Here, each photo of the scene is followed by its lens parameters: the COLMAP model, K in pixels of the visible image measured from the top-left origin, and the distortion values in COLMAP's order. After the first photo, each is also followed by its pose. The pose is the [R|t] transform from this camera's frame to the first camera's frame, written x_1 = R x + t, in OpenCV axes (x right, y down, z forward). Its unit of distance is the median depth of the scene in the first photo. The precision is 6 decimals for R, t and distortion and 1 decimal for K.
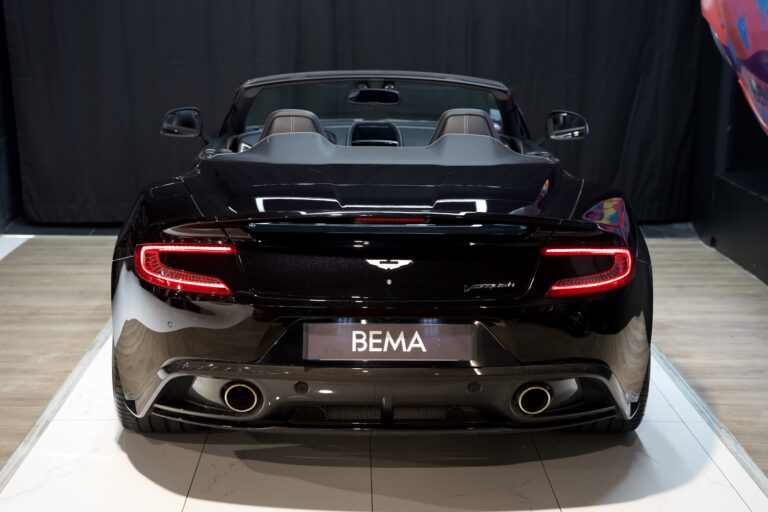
lens RADIAL K [[1471.8, 0, 384.0], [0, 1471.8, 256.0], [0, 0, 1]] dist [0.029786, 0.080679]
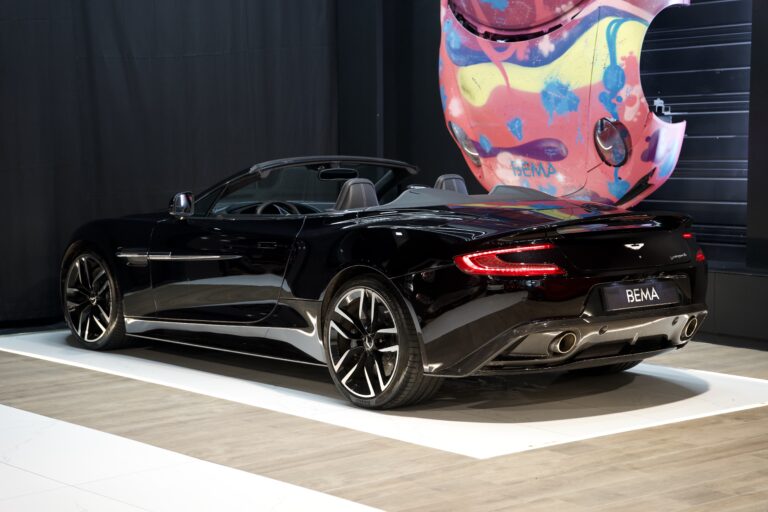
lens RADIAL K [[1470.1, 0, 384.0], [0, 1470.1, 256.0], [0, 0, 1]] dist [0.449461, -0.350804]
pose [[0.770917, -0.065045, 0.633606, -1.226416], [0.138643, 0.988056, -0.067256, 0.086287], [-0.621664, 0.139693, 0.770727, -0.070153]]
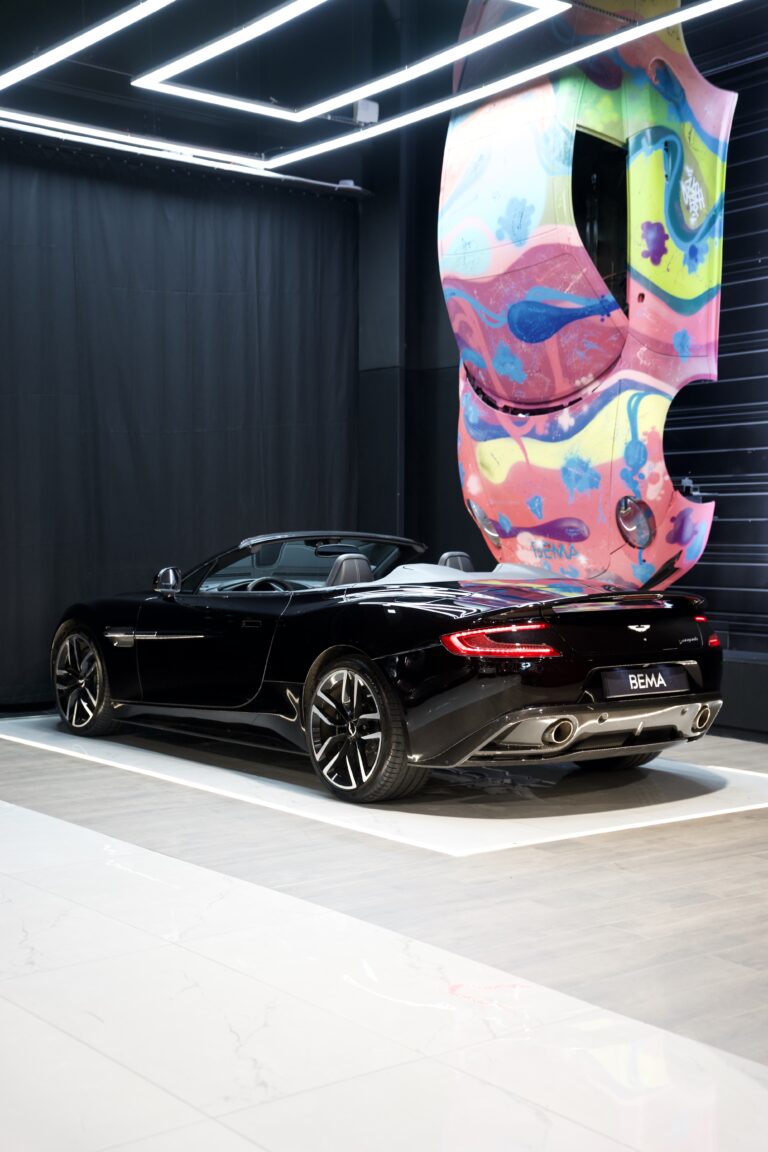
lens RADIAL K [[1526.6, 0, 384.0], [0, 1526.6, 576.0], [0, 0, 1]] dist [0.149500, 0.015865]
pose [[0.800288, -0.022586, 0.599190, -1.114758], [0.121269, 0.984737, -0.124851, 0.113958], [-0.587225, 0.172580, 0.790812, -0.067161]]
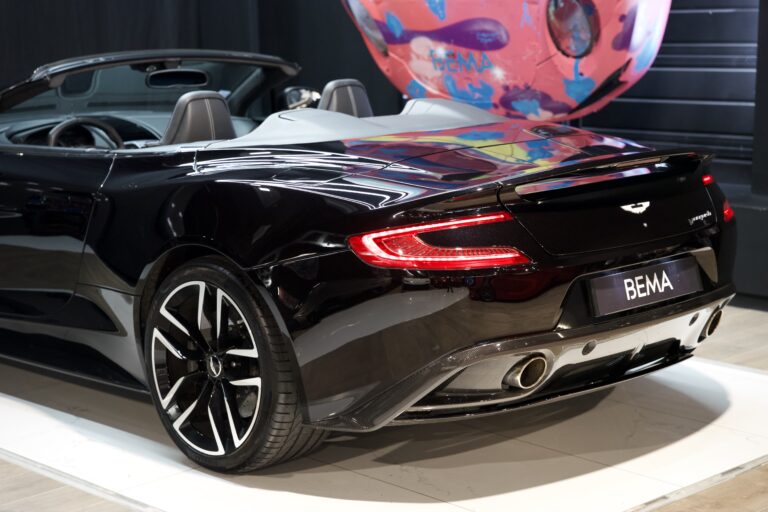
lens RADIAL K [[1470.1, 0, 384.0], [0, 1470.1, 256.0], [0, 0, 1]] dist [0.449461, -0.350804]
pose [[0.728638, -0.141239, 0.670178, -0.799051], [0.157769, 0.986804, 0.036436, -0.026037], [-0.666480, 0.079185, 0.741305, 0.371246]]
